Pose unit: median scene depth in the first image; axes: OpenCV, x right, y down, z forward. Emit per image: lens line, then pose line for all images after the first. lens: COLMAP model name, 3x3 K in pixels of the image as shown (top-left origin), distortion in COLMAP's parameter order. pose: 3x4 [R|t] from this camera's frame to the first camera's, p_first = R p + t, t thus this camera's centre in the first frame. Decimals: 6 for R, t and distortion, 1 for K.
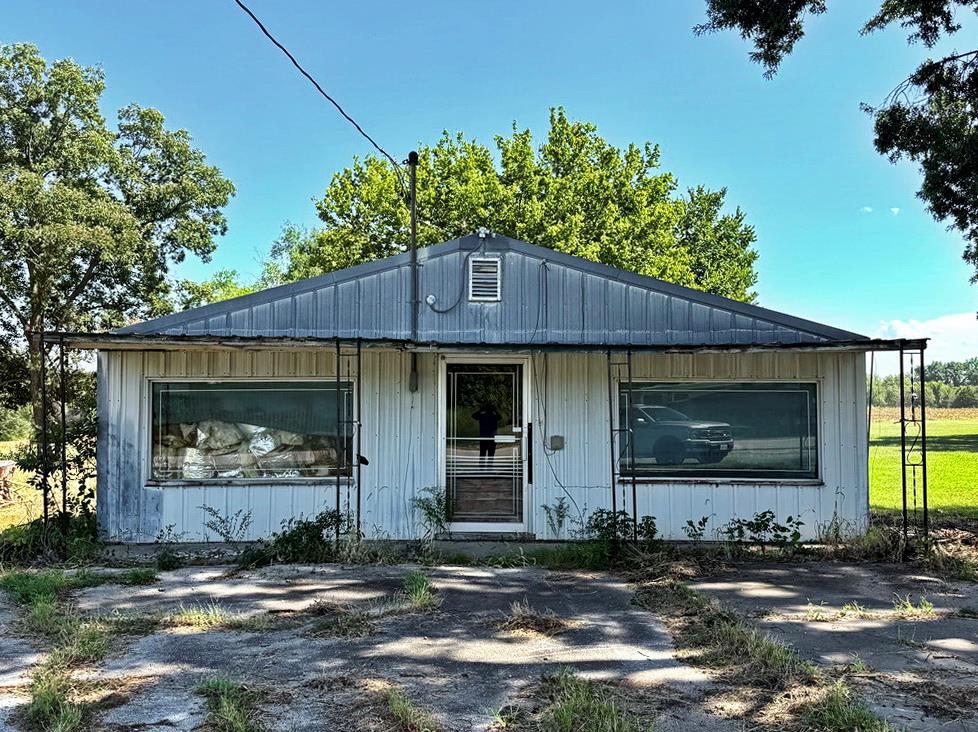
lens RADIAL K [[857.2, 0, 489.0], [0, 857.2, 366.0], [0, 0, 1]] dist [0.107737, -0.203519]
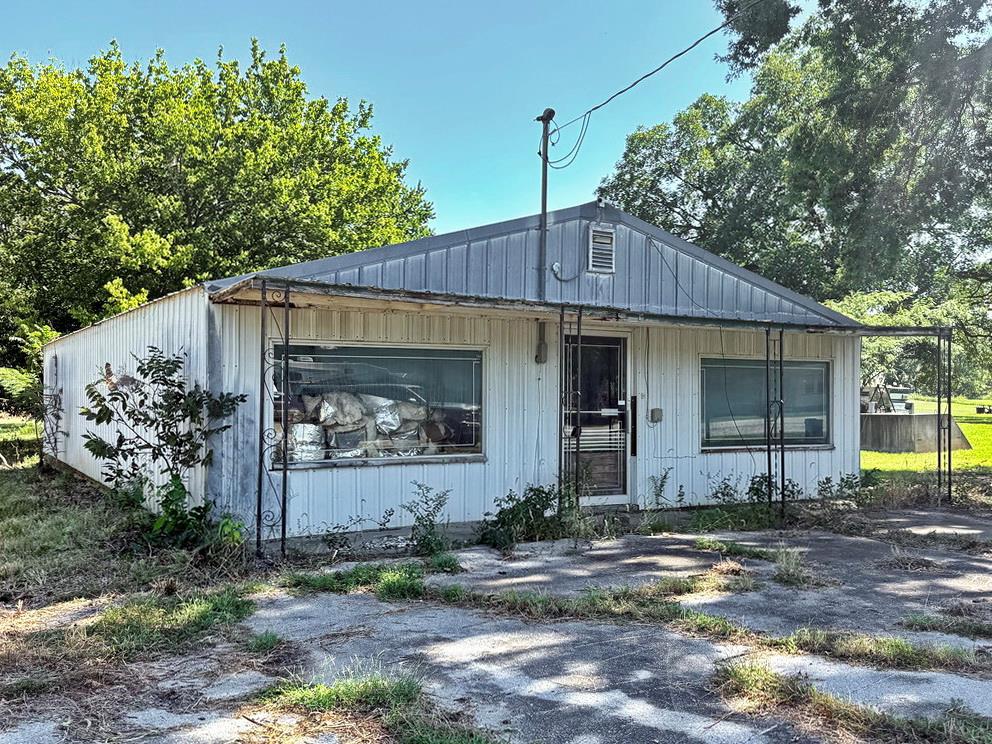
lens RADIAL K [[966.1, 0, 496.0], [0, 966.1, 372.0], [0, 0, 1]] dist [0.045652, -0.008472]
pose [[0.864465, 0.015156, 0.502464, -0.665390], [-0.028314, 0.999427, 0.018566, 0.021492], [-0.501894, -0.030276, 0.864399, 0.098017]]
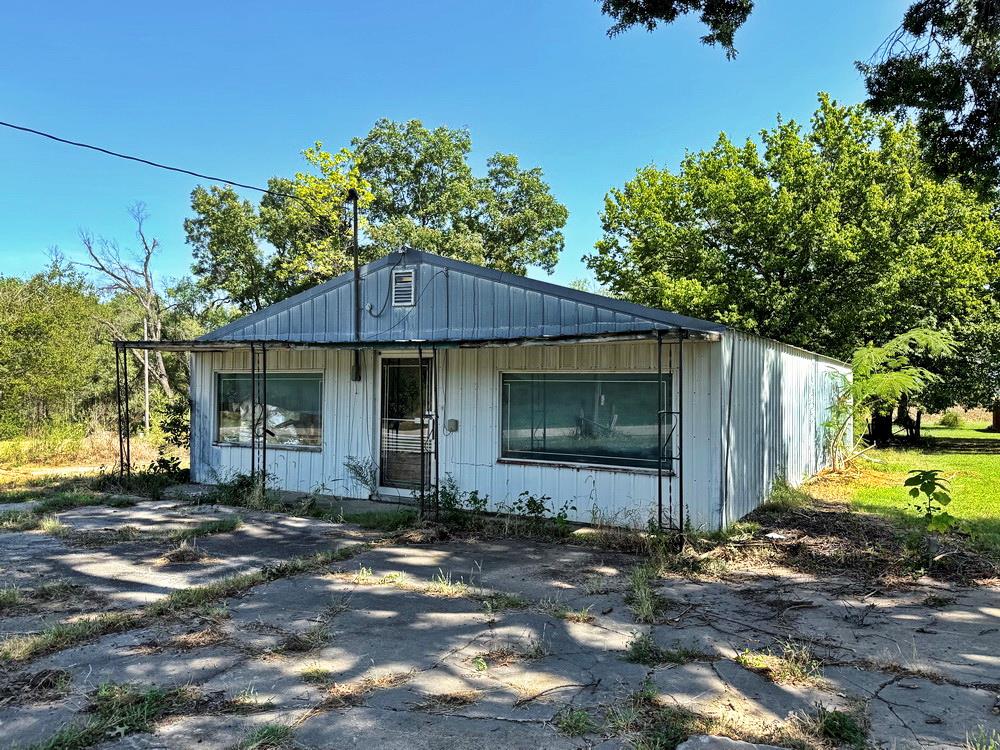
lens RADIAL K [[763.1, 0, 500.0], [0, 763.1, 375.0], [0, 0, 1]] dist [0.036109, -0.000722]
pose [[0.862147, 0.000123, -0.506658, 0.655375], [0.011161, 0.999753, 0.019235, 0.002033], [0.506535, -0.022239, 0.861932, 0.141443]]
